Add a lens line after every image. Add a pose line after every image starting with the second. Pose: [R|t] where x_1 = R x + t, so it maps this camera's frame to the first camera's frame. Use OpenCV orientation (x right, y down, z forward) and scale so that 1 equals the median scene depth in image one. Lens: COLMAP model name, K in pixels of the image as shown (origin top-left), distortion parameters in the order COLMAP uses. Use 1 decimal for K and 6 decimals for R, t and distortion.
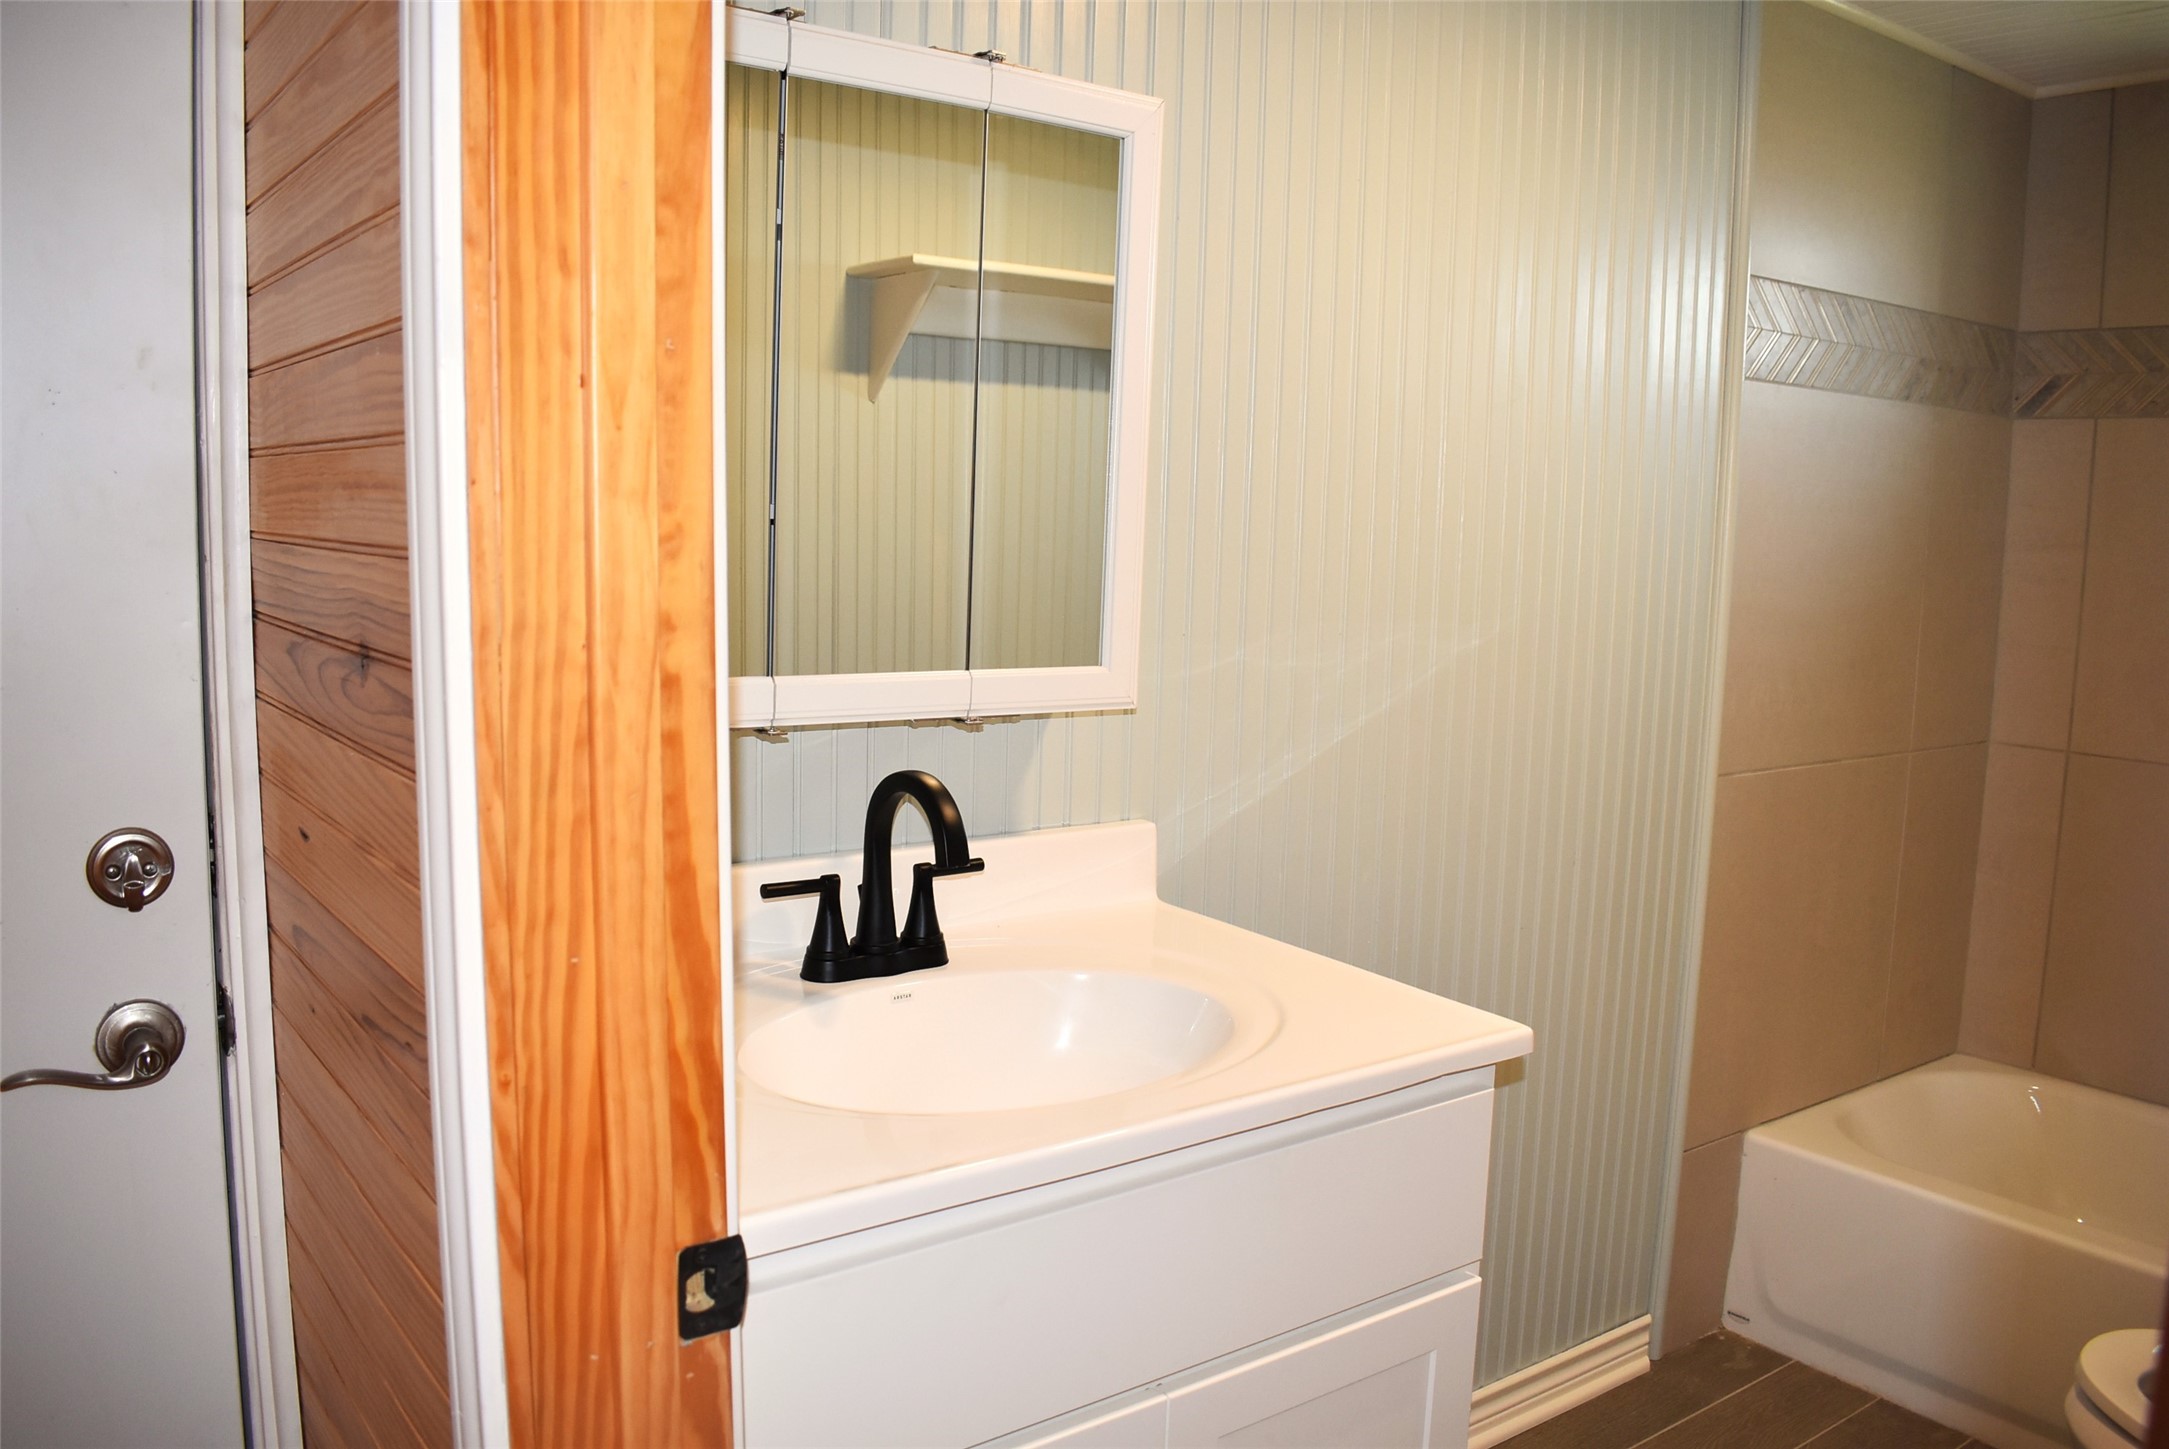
lens RADIAL K [[1700.9, 0, 1081.7], [0, 1700.9, 720.2], [0, 0, 1]] dist [-0.098257, 0.020882]
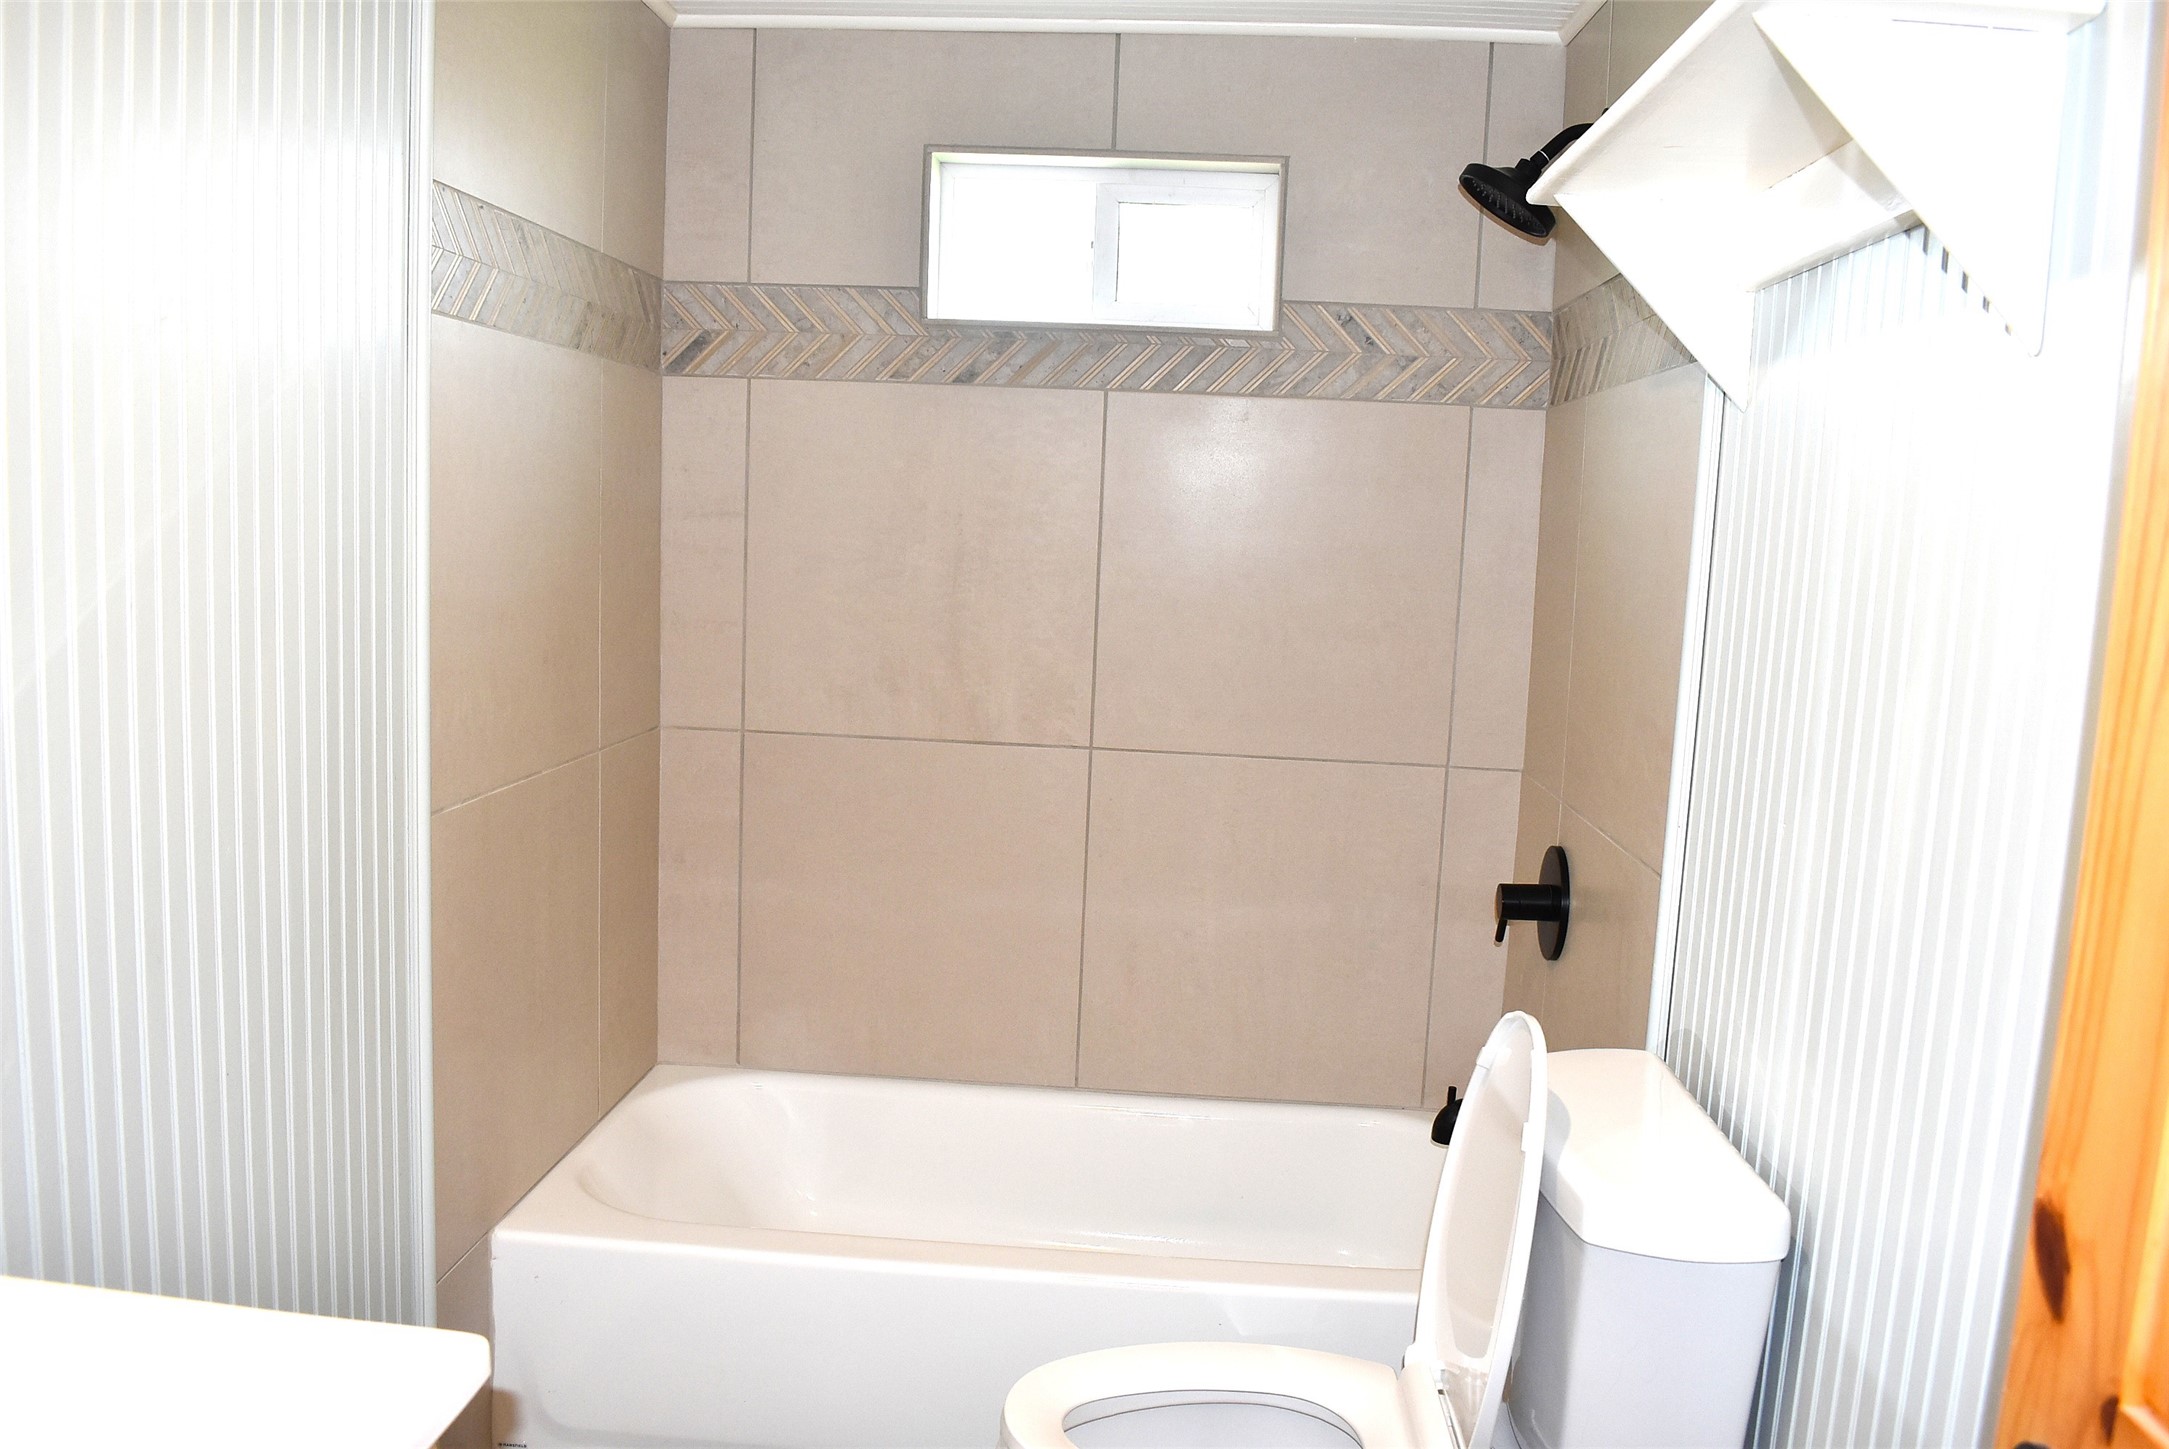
lens RADIAL K [[1700.9, 0, 1091.4], [0, 1700.9, 731.9], [0, 0, 1]] dist [-0.098257, 0.020882]
pose [[0.644112, -0.098955, 0.758504, -0.013808], [0.072600, 0.995029, 0.068162, -0.034917], [-0.761478, 0.011164, 0.648094, 0.232961]]
